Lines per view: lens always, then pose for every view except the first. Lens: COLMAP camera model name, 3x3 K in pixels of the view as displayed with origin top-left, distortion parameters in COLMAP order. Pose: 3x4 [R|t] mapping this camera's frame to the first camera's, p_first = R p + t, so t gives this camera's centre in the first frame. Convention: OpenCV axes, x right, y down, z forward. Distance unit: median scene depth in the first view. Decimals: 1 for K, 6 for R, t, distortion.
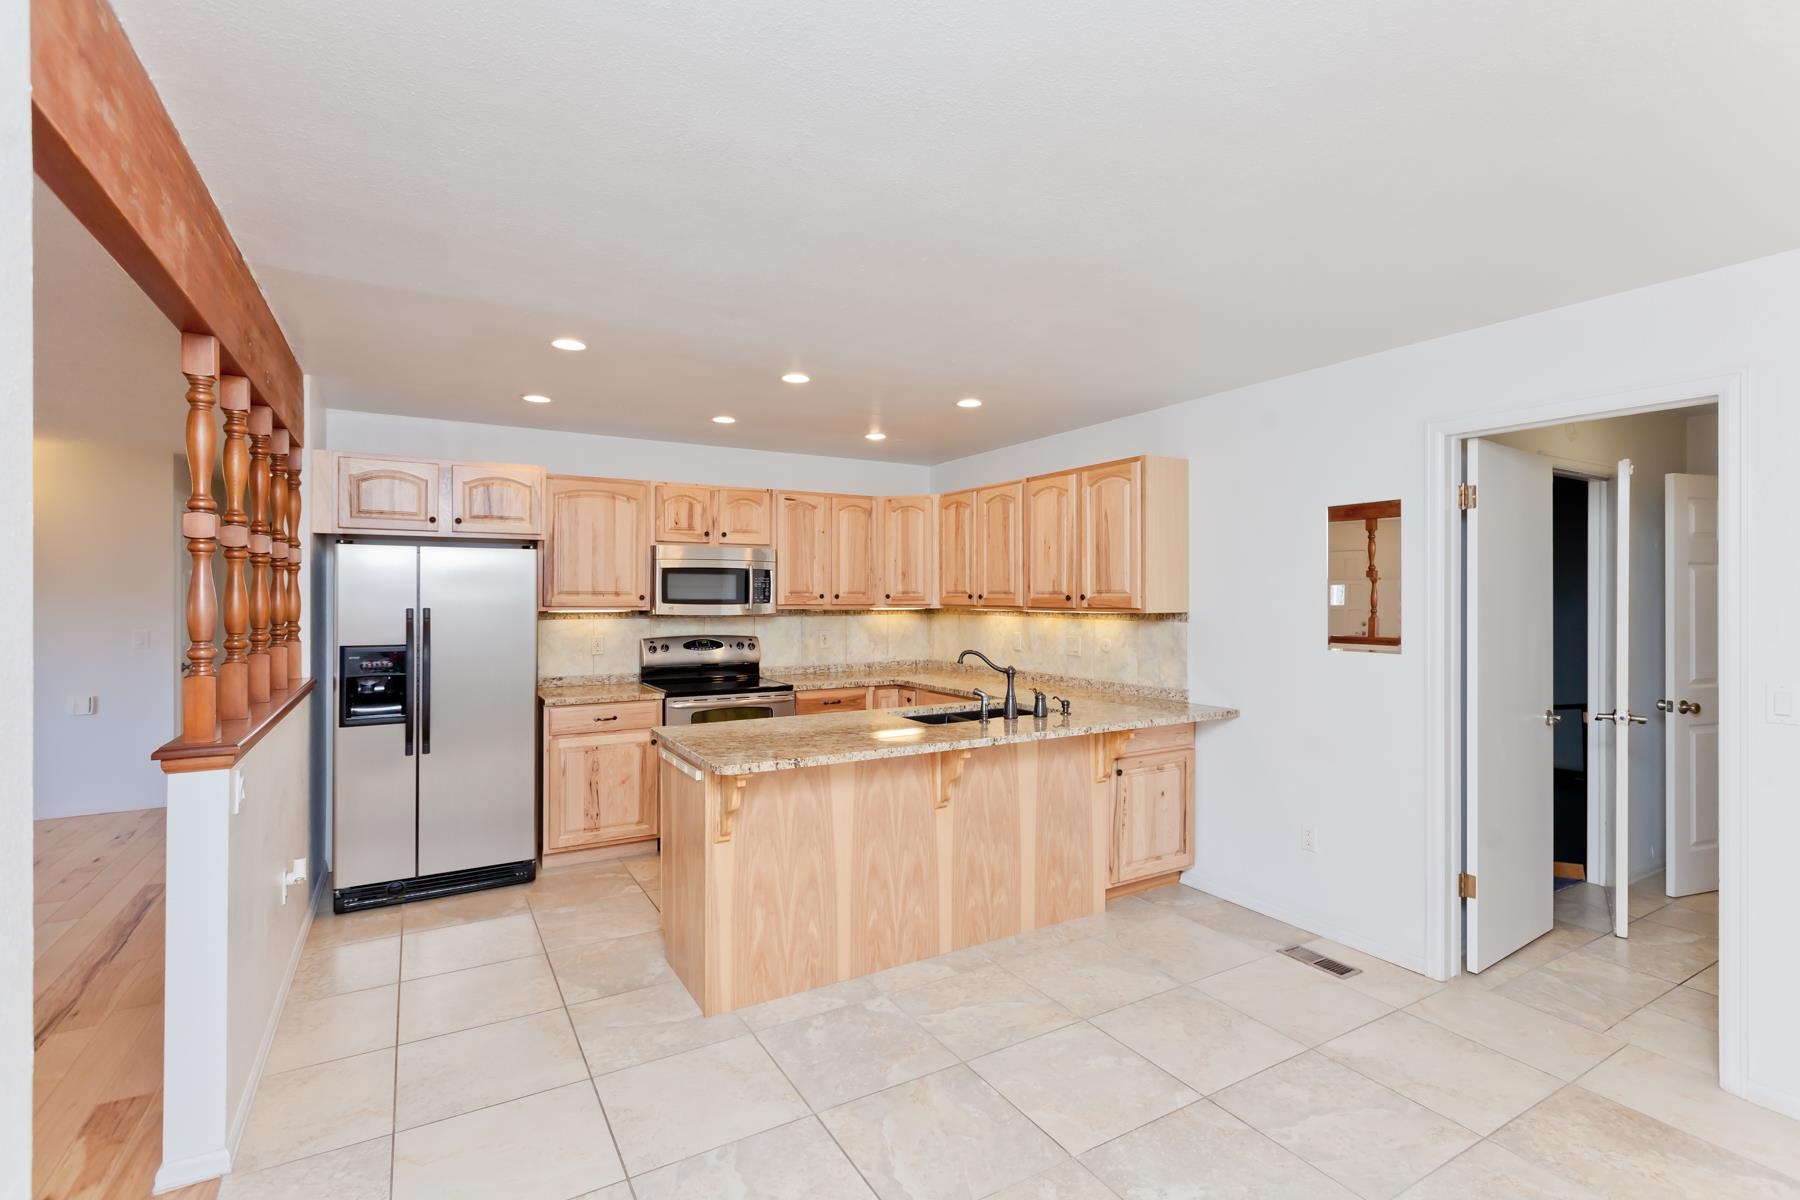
lens RADIAL K [[834.3, 0, 910.6], [0, 834.3, 596.7], [0, 0, 1]] dist [-0.000703, -0.000326]
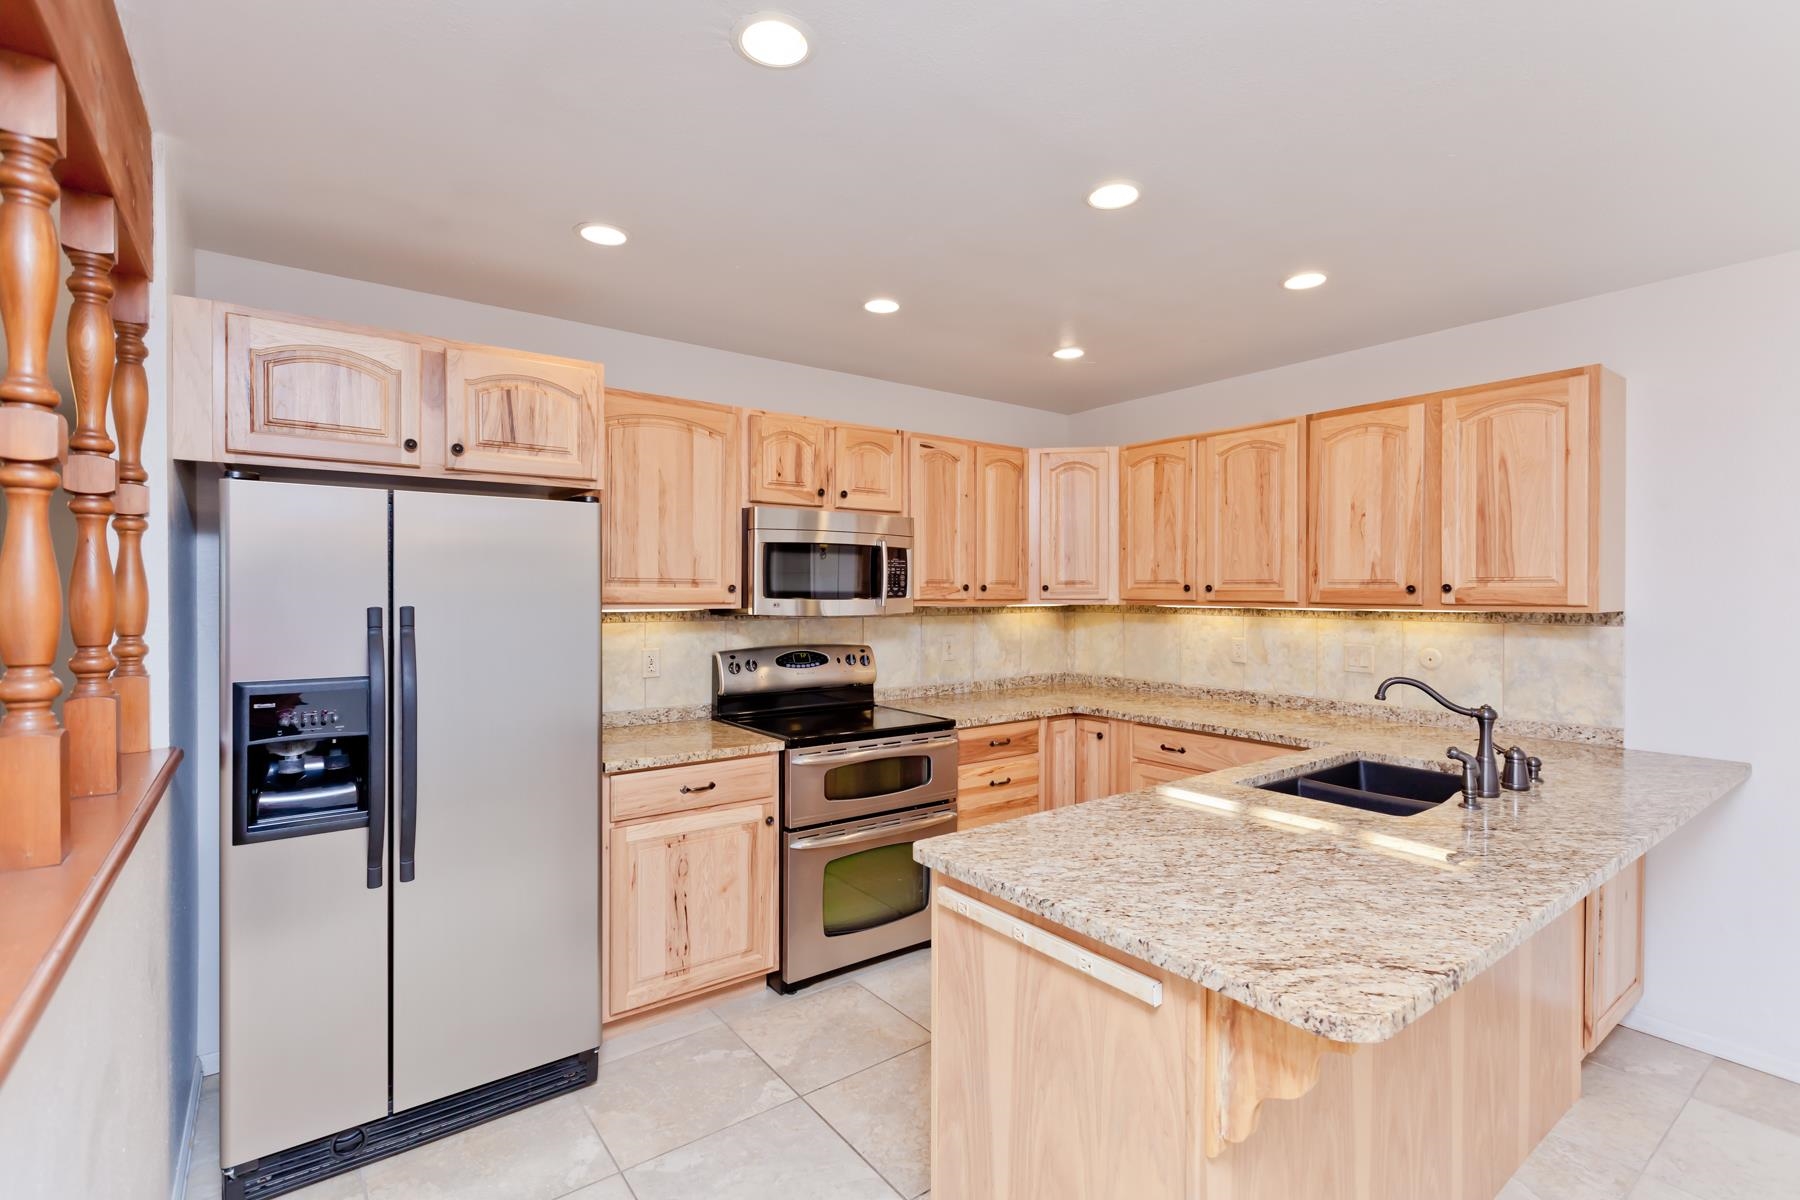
lens RADIAL K [[834.3, 0, 910.6], [0, 834.3, 596.7], [0, 0, 1]] dist [-0.000703, -0.000326]
pose [[0.993499, 0.000278, 0.113838, -0.279192], [-0.001022, 0.999979, 0.006469, 0.003098], [-0.113834, -0.006543, 0.993478, 0.377761]]
